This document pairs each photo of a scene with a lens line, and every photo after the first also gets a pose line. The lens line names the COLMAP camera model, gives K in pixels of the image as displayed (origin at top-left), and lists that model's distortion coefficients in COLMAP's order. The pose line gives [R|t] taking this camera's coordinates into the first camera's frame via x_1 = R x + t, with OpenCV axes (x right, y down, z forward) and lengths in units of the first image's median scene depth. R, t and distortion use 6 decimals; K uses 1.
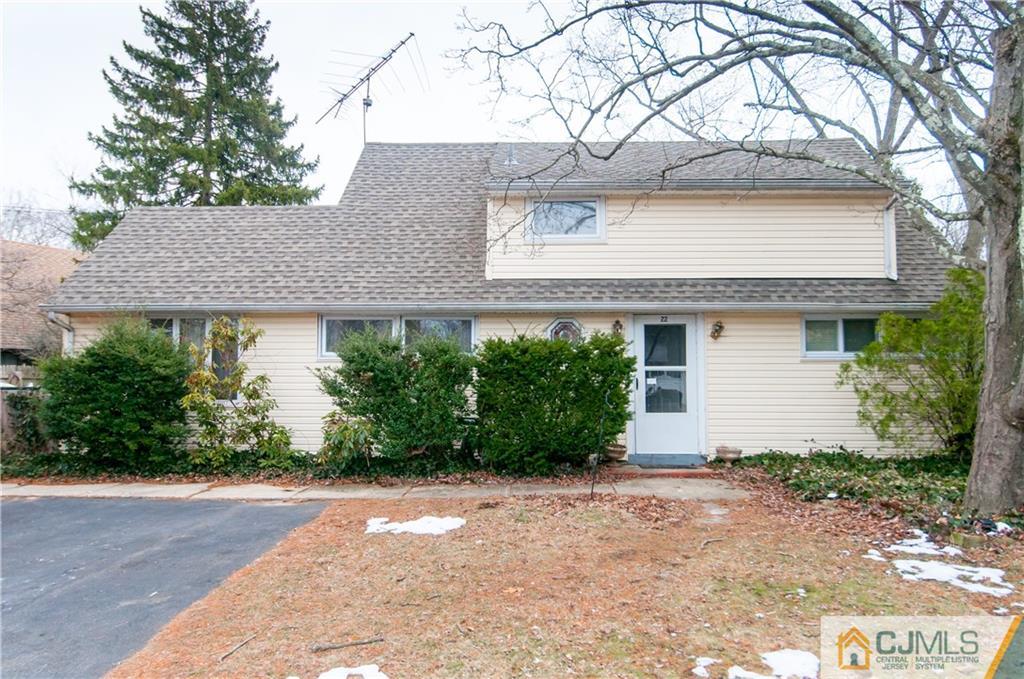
lens RADIAL K [[700.3, 0, 511.8], [0, 700.3, 339.6], [0, 0, 1]] dist [0.006079, 0.000617]
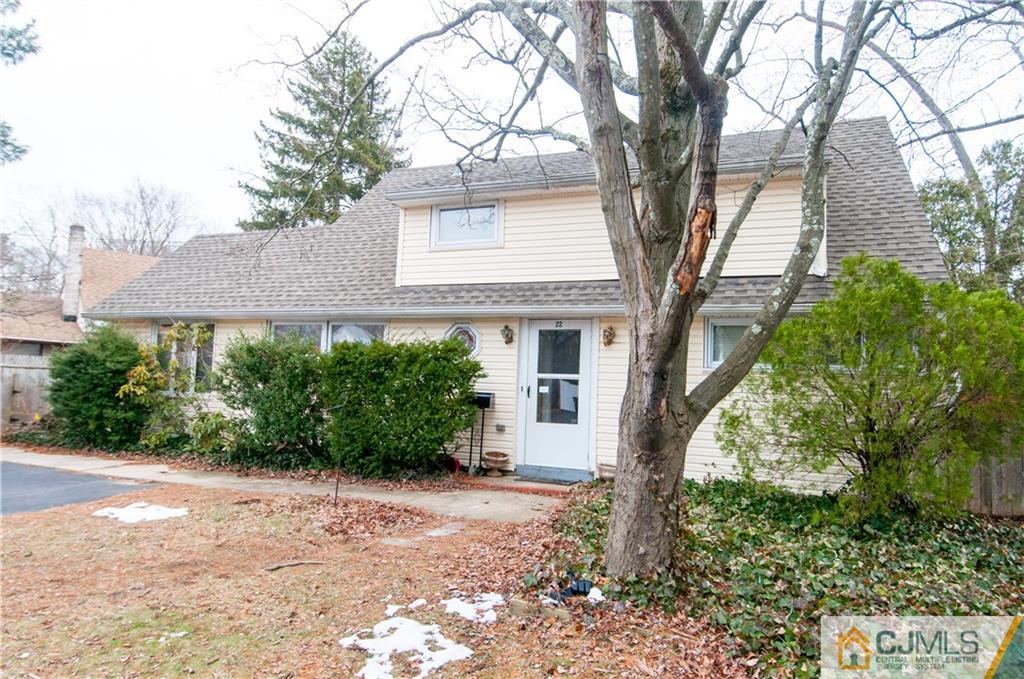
lens RADIAL K [[625.2, 0, 512.2], [0, 625.2, 339.1], [0, 0, 1]] dist [-0.000278, 0.000244]
pose [[0.939650, 0.007835, -0.342047, 0.449725], [-0.014460, 0.999754, -0.016821, 0.005969], [0.341831, 0.020752, 0.939532, 0.186218]]
